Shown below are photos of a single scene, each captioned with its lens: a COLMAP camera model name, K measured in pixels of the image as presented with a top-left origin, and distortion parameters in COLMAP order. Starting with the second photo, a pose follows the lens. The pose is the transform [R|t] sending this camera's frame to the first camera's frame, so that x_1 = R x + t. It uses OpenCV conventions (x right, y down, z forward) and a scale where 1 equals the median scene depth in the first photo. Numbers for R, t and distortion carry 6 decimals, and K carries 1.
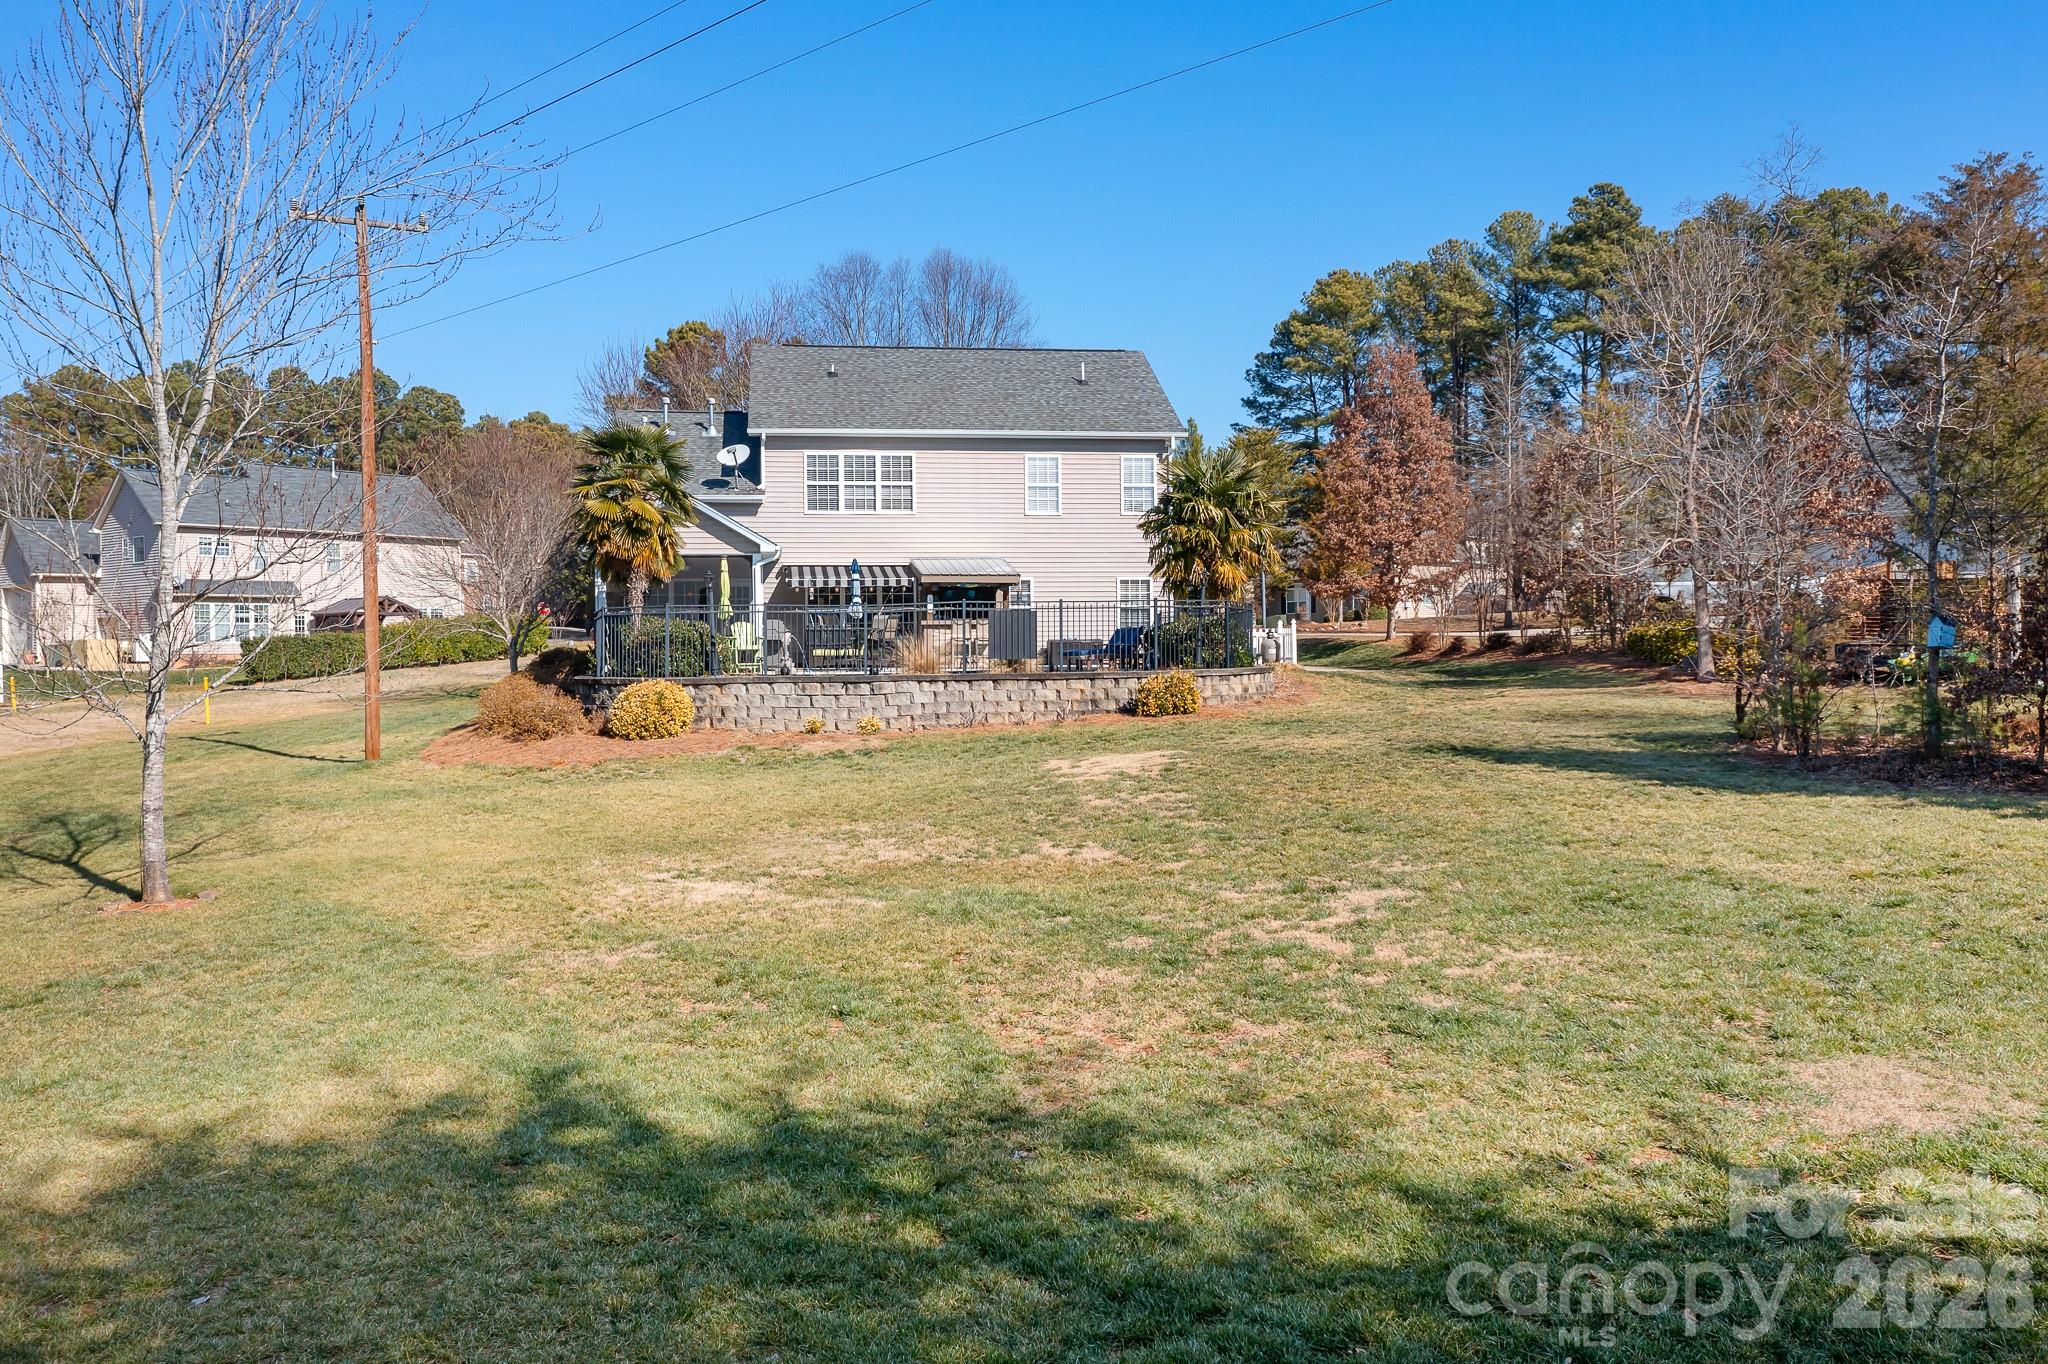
lens RADIAL K [[1630.6, 0, 1023.0], [0, 1630.6, 672.0], [0, 0, 1]] dist [-0.018805, 0.001193]
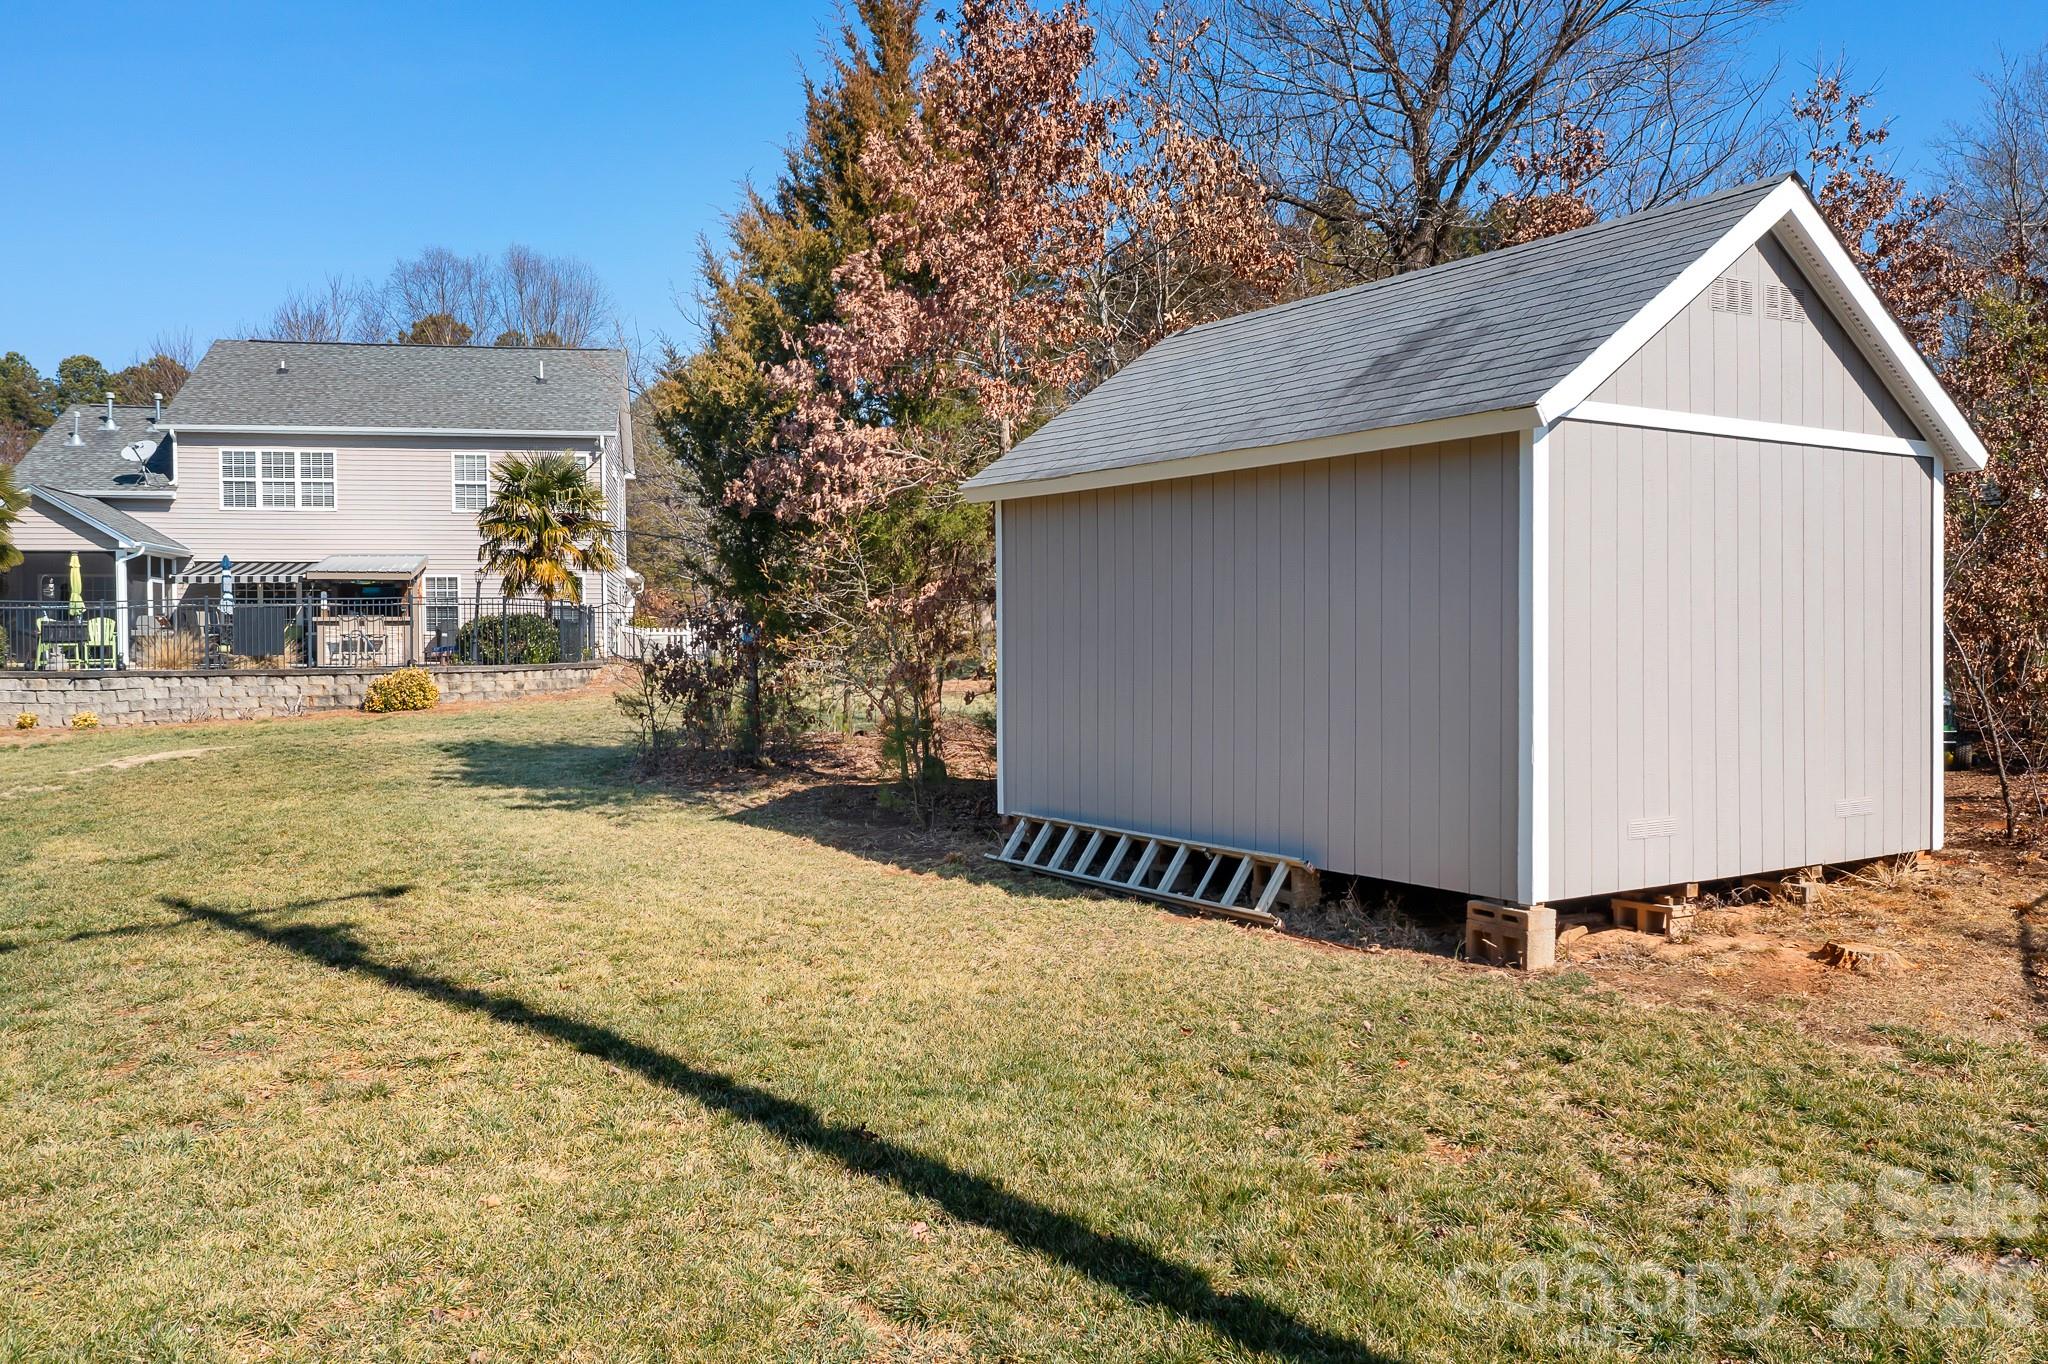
lens RADIAL K [[1630.6, 0, 1021.9], [0, 1630.6, 683.4], [0, 0, 1]] dist [-0.018805, 0.001193]
pose [[0.998966, 0.001665, 0.045431, 0.333819], [-0.002028, 0.999967, 0.007927, 0.000486], [-0.045416, -0.008011, 0.998936, -0.019993]]
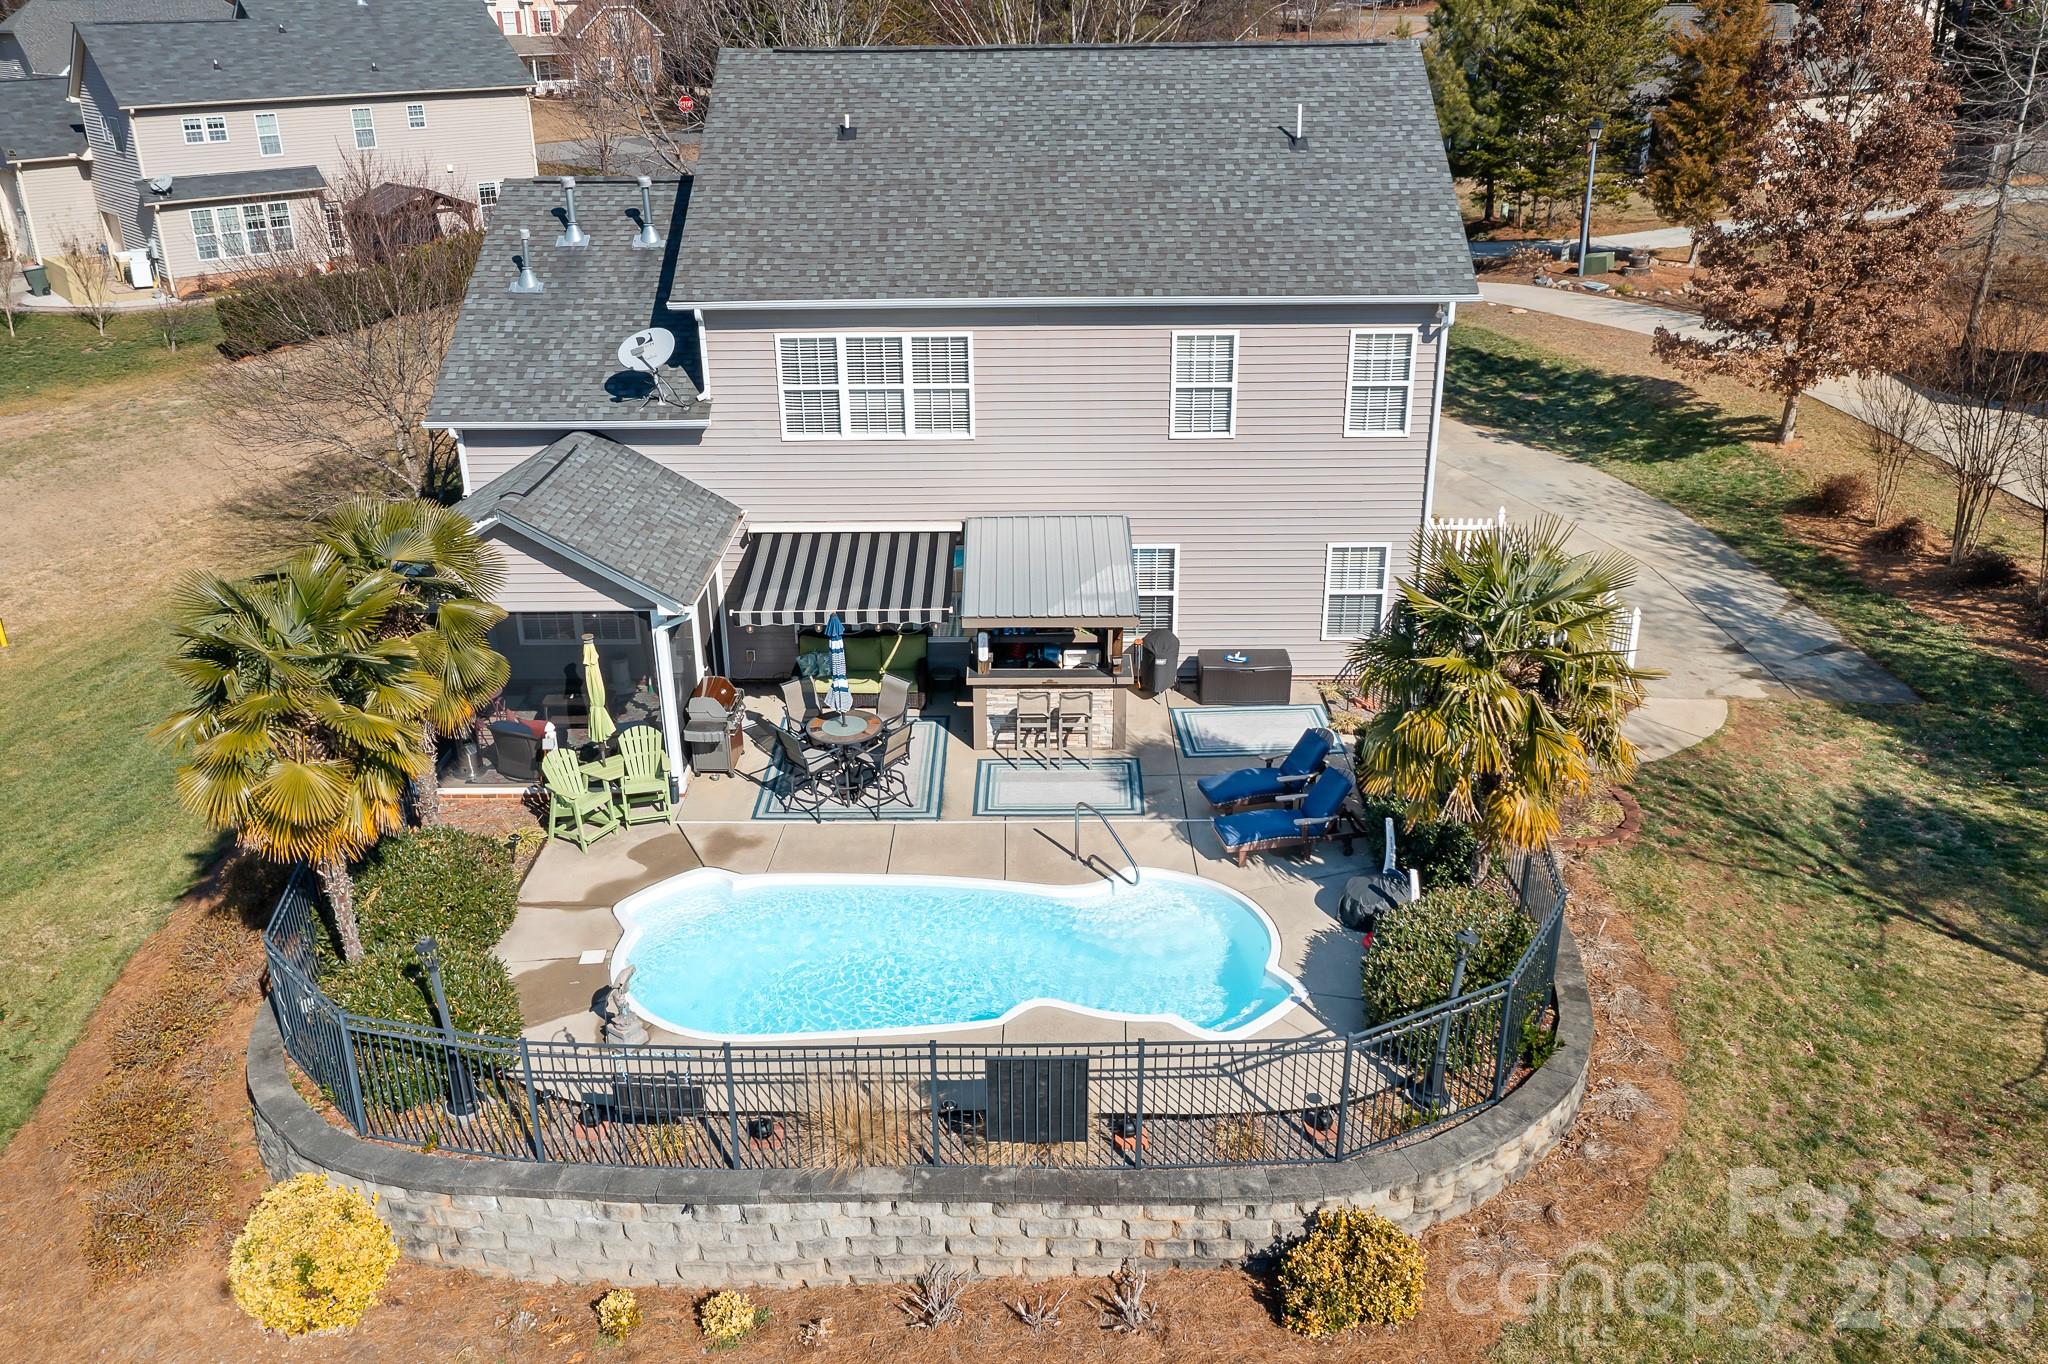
lens RADIAL K [[1630.6, 0, 1019.7], [0, 1630.6, 685.9], [0, 0, 1]] dist [-0.018805, 0.001193]
pose [[0.987639, 0.059959, -0.144825, 0.040065], [-0.000066, 0.924105, 0.382139, -0.252623], [0.156746, -0.377406, 0.912686, 0.484703]]
